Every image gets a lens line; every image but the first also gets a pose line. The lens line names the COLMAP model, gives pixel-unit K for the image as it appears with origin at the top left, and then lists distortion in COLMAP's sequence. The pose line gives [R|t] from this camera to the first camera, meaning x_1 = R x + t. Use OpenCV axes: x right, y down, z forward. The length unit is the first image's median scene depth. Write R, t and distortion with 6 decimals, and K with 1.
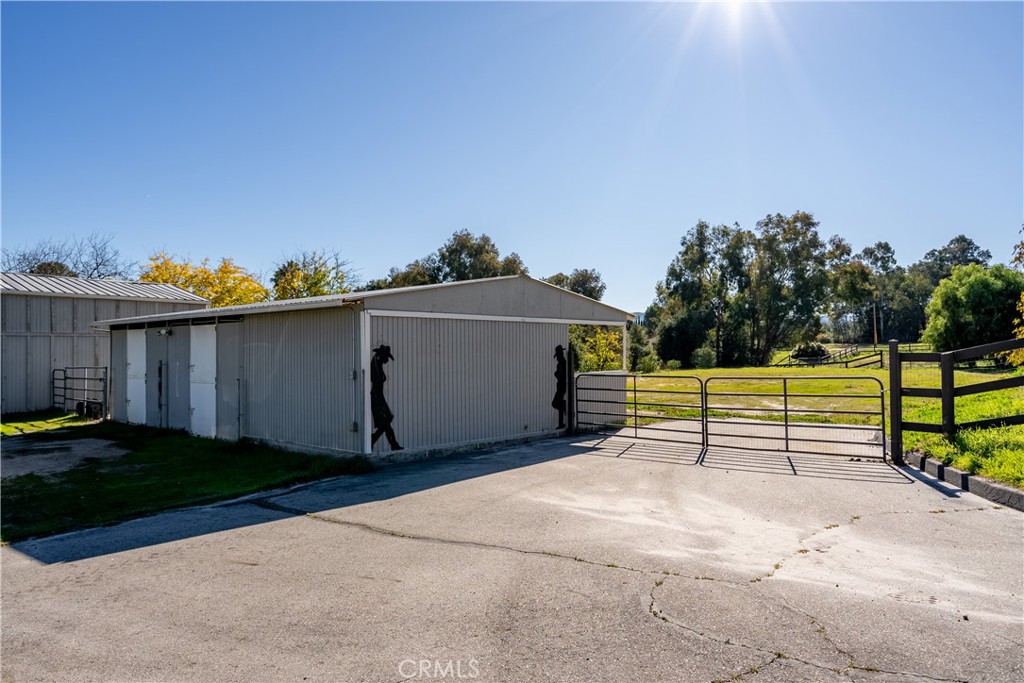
lens RADIAL K [[652.2, 0, 512.0], [0, 652.2, 341.5], [0, 0, 1]] dist [0.003192, -0.002317]
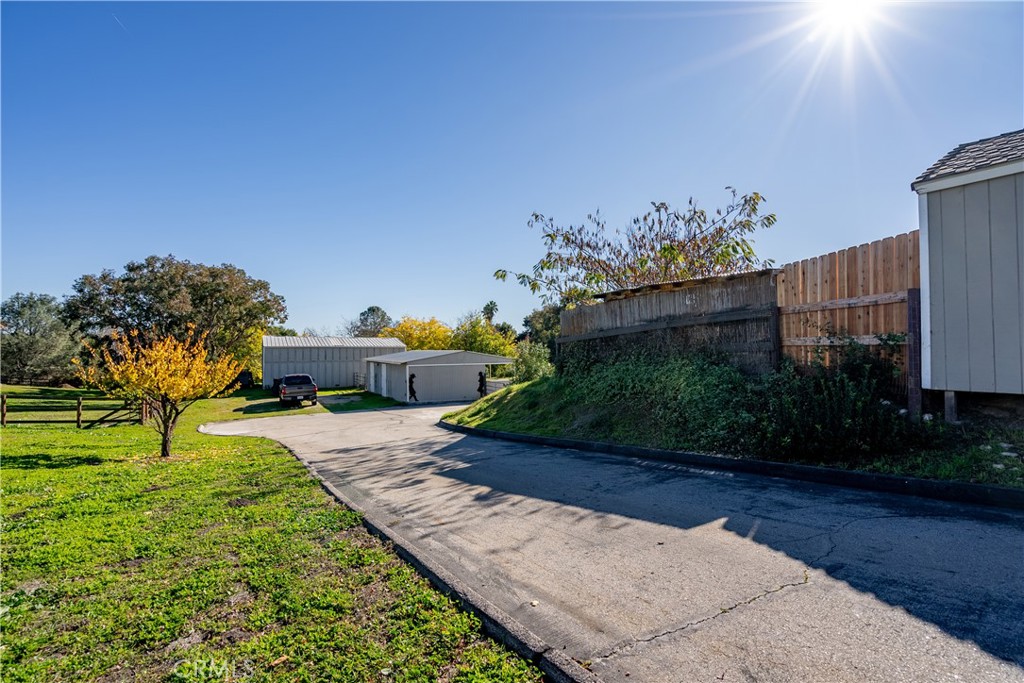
lens RADIAL K [[464.5, 0, 512.0], [0, 464.5, 341.5], [0, 0, 1]] dist [-0.000721, 0.000081]
pose [[0.941262, -0.003117, -0.337663, 0.177893], [0.003821, 0.999992, 0.001420, -0.025862], [0.337656, -0.002627, 0.941266, -0.191788]]
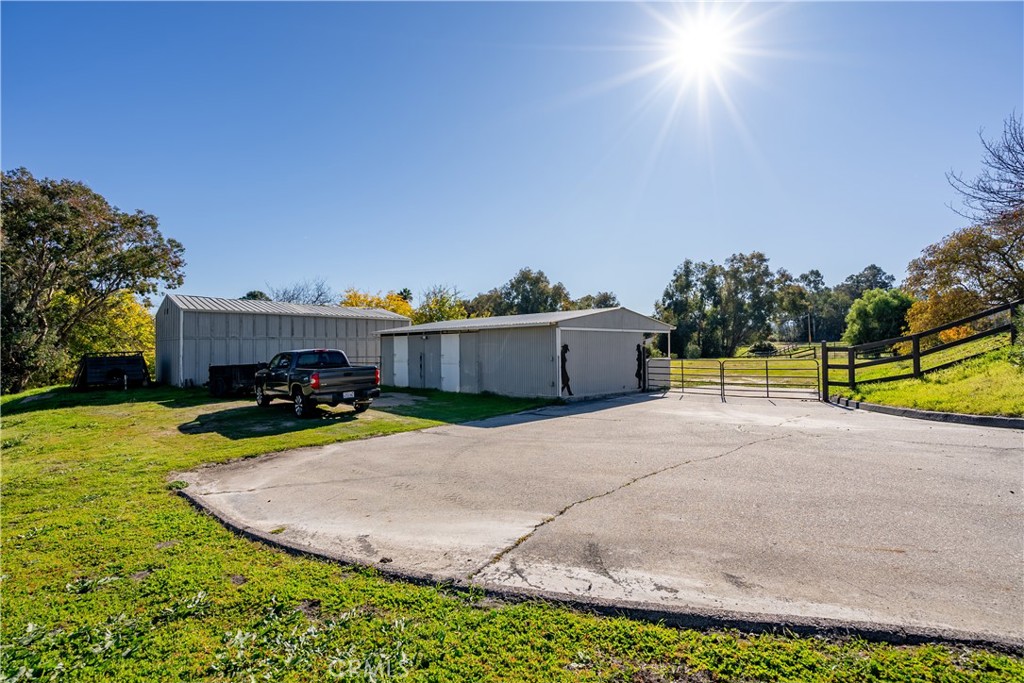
lens RADIAL K [[460.1, 0, 512.0], [0, 460.1, 341.5], [0, 0, 1]] dist [-0.003814, -0.000208]
pose [[0.997833, -0.003220, -0.065724, -0.037690], [0.003262, 0.999995, 0.000531, -0.000605], [0.065722, -0.000744, 0.997838, -0.063688]]
